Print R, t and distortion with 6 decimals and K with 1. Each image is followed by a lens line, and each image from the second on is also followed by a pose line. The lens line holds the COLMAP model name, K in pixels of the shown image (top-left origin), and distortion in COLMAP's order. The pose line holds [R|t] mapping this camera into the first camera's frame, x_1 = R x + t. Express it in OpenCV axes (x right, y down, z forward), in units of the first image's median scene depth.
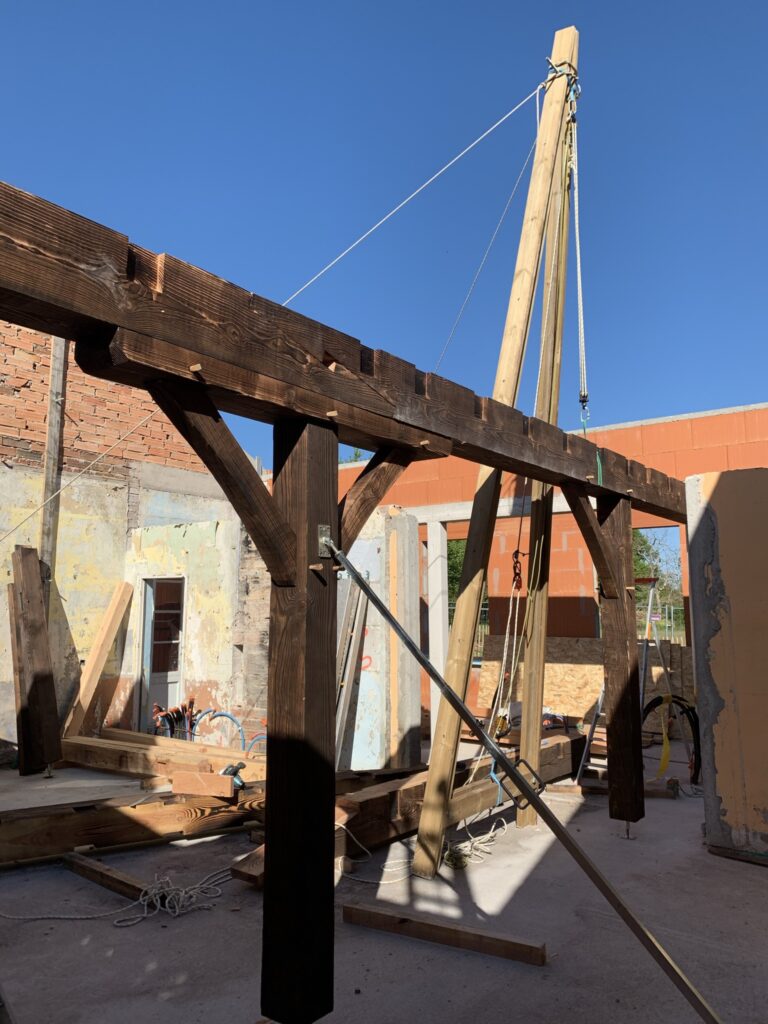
lens RADIAL K [[776.5, 0, 384.0], [0, 776.5, 512.0], [0, 0, 1]] dist [0.092829, -0.136432]
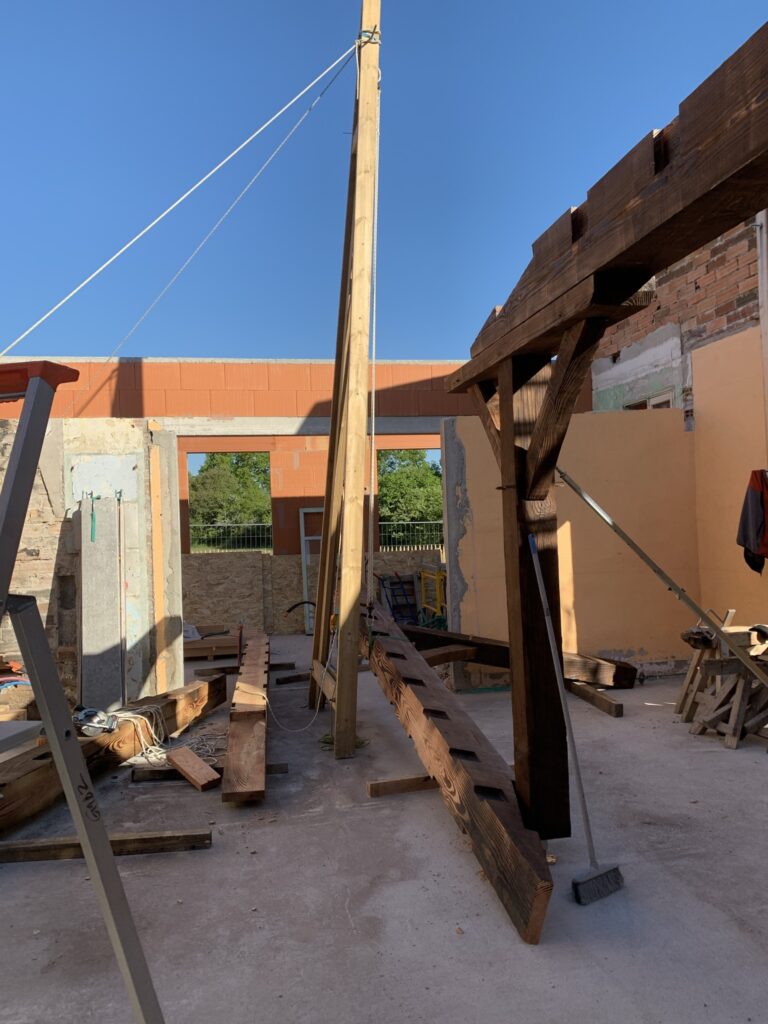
lens RADIAL K [[776.5, 0, 384.0], [0, 776.5, 512.0], [0, 0, 1]] dist [0.092829, -0.136432]
pose [[0.680677, -0.014953, 0.732431, -0.642987], [-0.058740, 0.995459, 0.074912, 0.020029], [-0.730225, -0.094014, 0.676708, 0.196284]]
